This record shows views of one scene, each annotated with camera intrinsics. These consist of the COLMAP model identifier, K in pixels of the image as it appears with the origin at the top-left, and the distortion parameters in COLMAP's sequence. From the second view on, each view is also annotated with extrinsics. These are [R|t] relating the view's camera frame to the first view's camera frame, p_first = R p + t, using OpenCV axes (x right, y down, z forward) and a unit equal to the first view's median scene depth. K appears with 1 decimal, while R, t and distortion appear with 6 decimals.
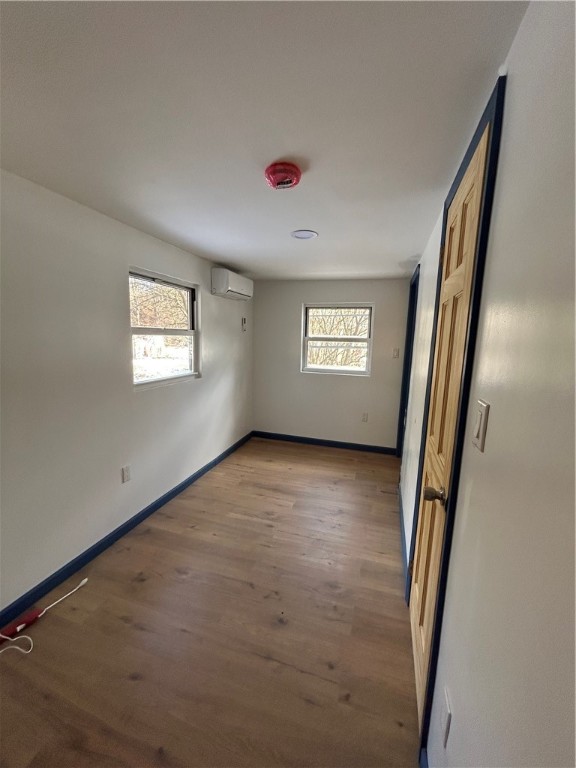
lens RADIAL K [[311.1, 0, 293.6], [0, 311.1, 383.7], [0, 0, 1]] dist [0.003824, -0.001272]
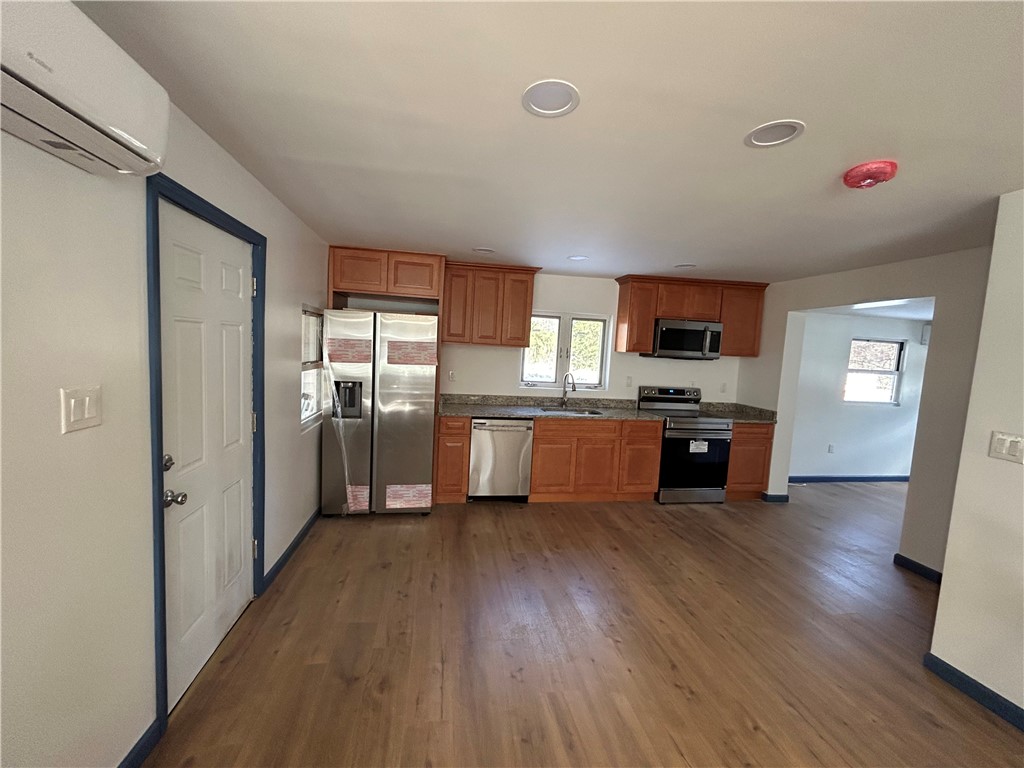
lens RADIAL K [[414.9, 0, 512.3], [0, 414.9, 384.7], [0, 0, 1]] dist [0.003824, -0.001272]
pose [[0.433727, 0.076996, -0.897748, 0.513196], [-0.179047, 0.983838, -0.002123, 0.169370], [0.883076, 0.161660, 0.440504, -1.130847]]
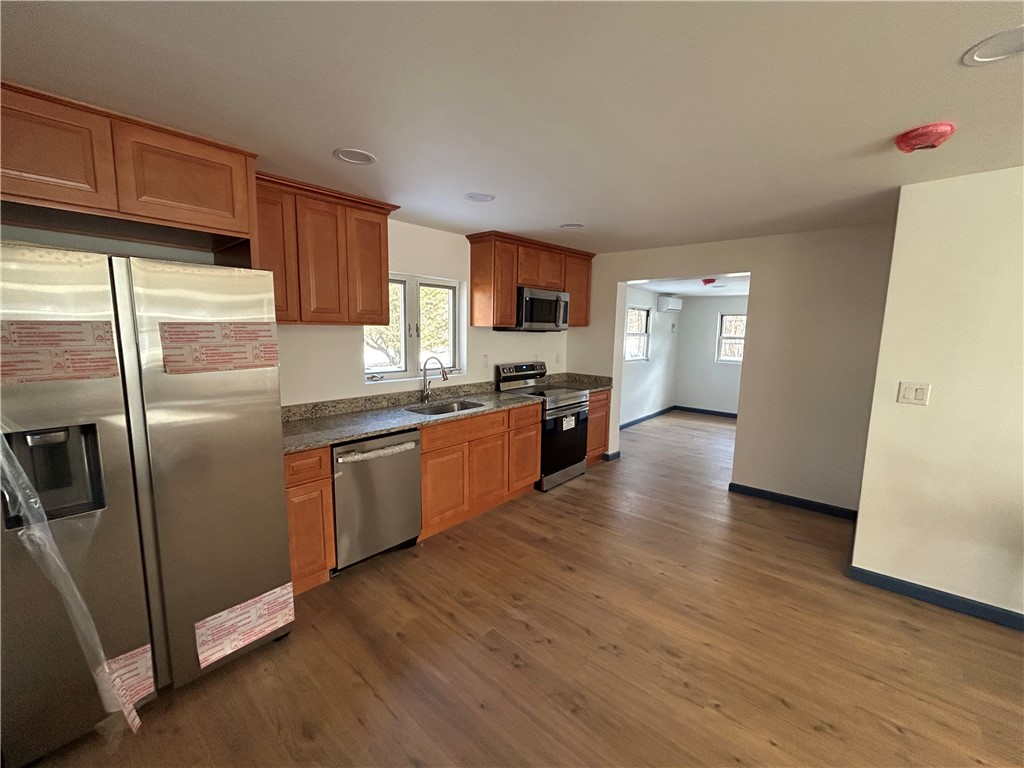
lens RADIAL K [[414.9, 0, 509.2], [0, 414.9, 384.1], [0, 0, 1]] dist [0.003824, -0.001272]
pose [[0.900173, 0.046199, -0.433075, 0.003974], [-0.059269, 0.998102, -0.016719, 0.167874], [0.431481, 0.040718, 0.901203, -1.212721]]
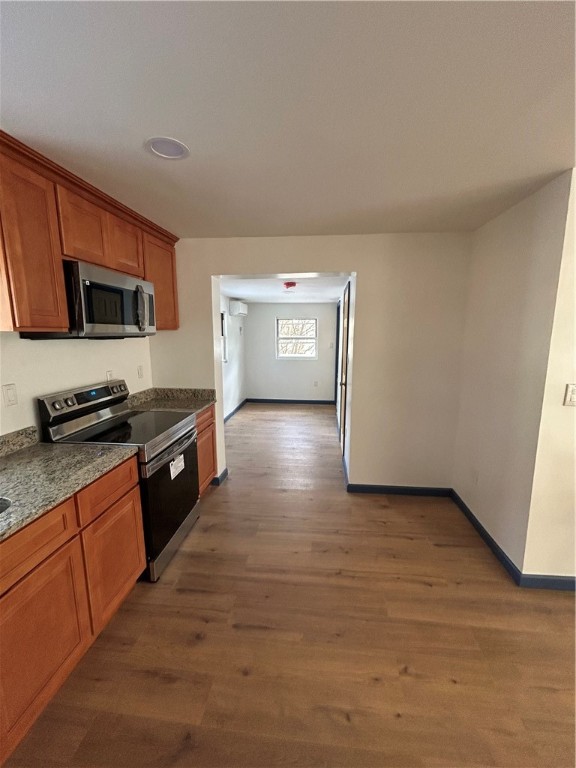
lens RADIAL K [[311.1, 0, 286.3], [0, 311.1, 382.6], [0, 0, 1]] dist [0.003824, -0.001272]
pose [[0.985226, -0.052528, 0.163007, -0.229863], [0.051508, 0.998618, 0.010476, 0.082826], [-0.163332, -0.001925, 0.986569, -0.720843]]
